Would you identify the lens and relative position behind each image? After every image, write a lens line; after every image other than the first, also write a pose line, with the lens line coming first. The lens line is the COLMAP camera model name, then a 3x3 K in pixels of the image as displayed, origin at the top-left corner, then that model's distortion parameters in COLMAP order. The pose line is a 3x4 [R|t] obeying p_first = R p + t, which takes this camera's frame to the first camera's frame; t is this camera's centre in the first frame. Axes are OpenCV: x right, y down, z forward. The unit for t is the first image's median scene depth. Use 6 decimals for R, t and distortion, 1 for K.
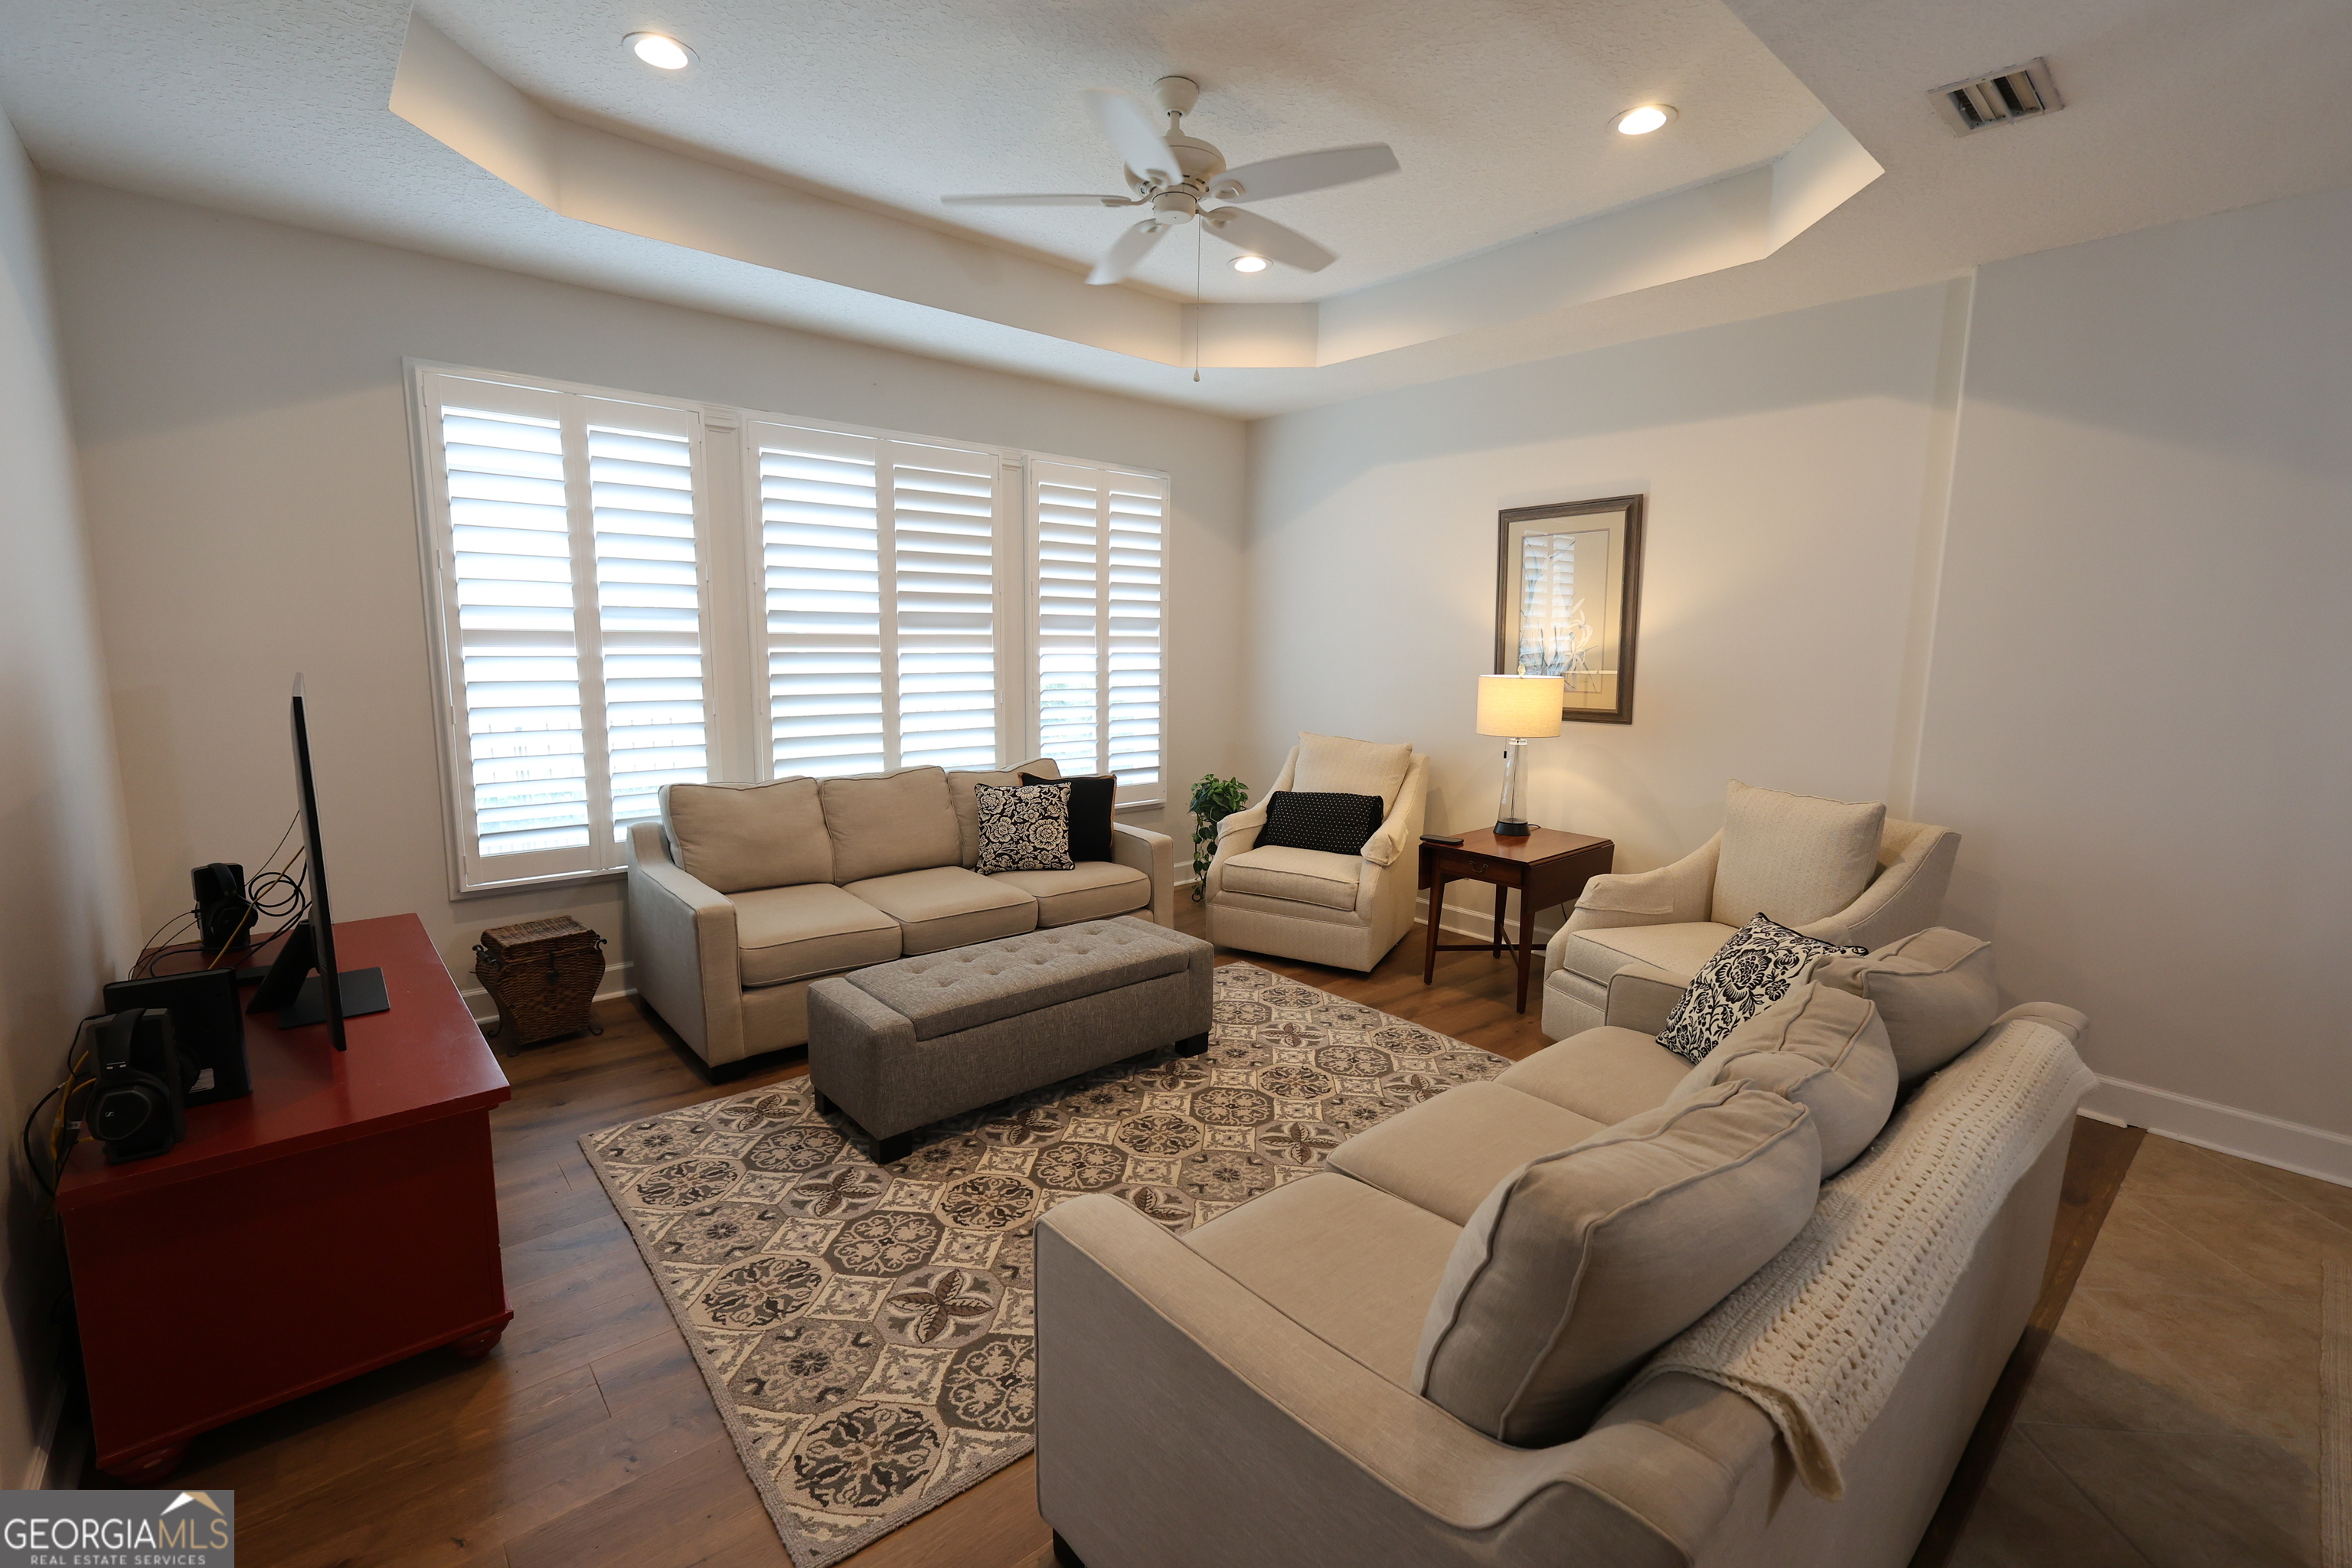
lens RADIAL K [[1019.1, 0, 1174.3], [0, 1019.1, 781.7], [0, 0, 1]] dist [0.005451, -0.001212]
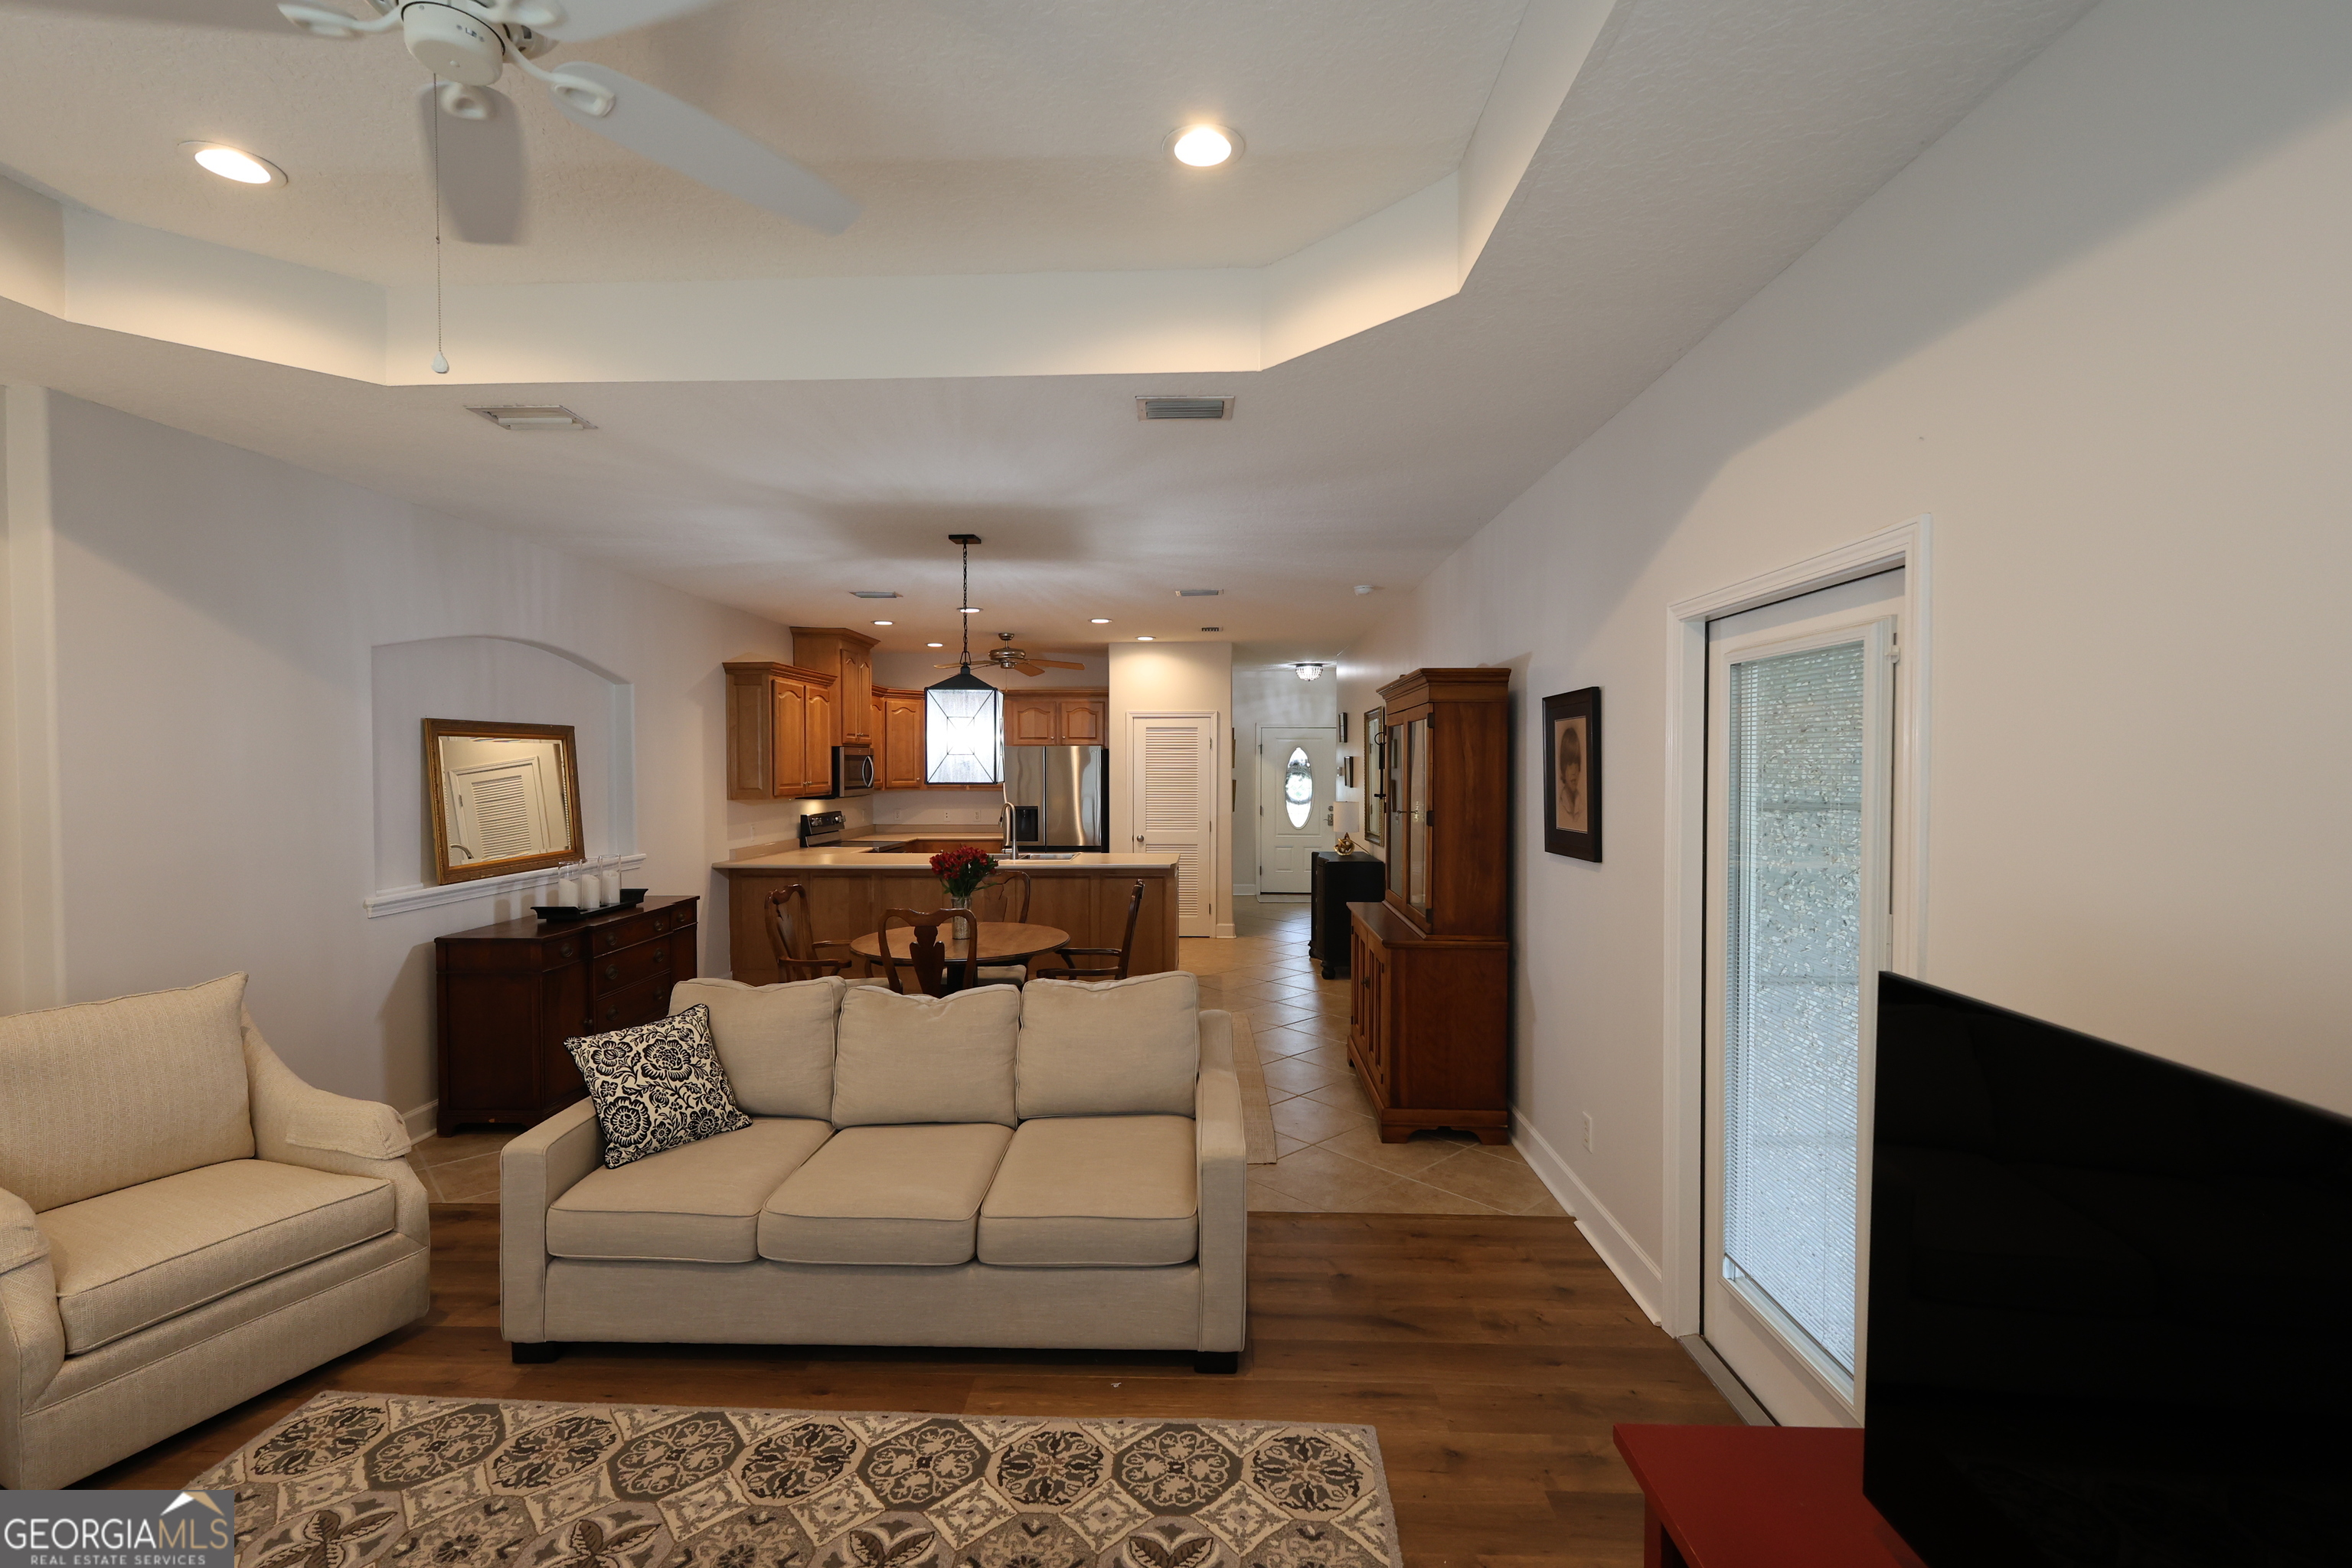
lens RADIAL K [[1007.9, 0, 1176.0], [0, 1007.9, 784.0], [0, 0, 1]] dist [-0.012152, -0.000574]
pose [[-0.734023, -0.029537, 0.678482, -0.937903], [0.088884, 0.986282, 0.139097, -0.338809], [-0.673283, 0.162406, -0.721328, 1.755305]]
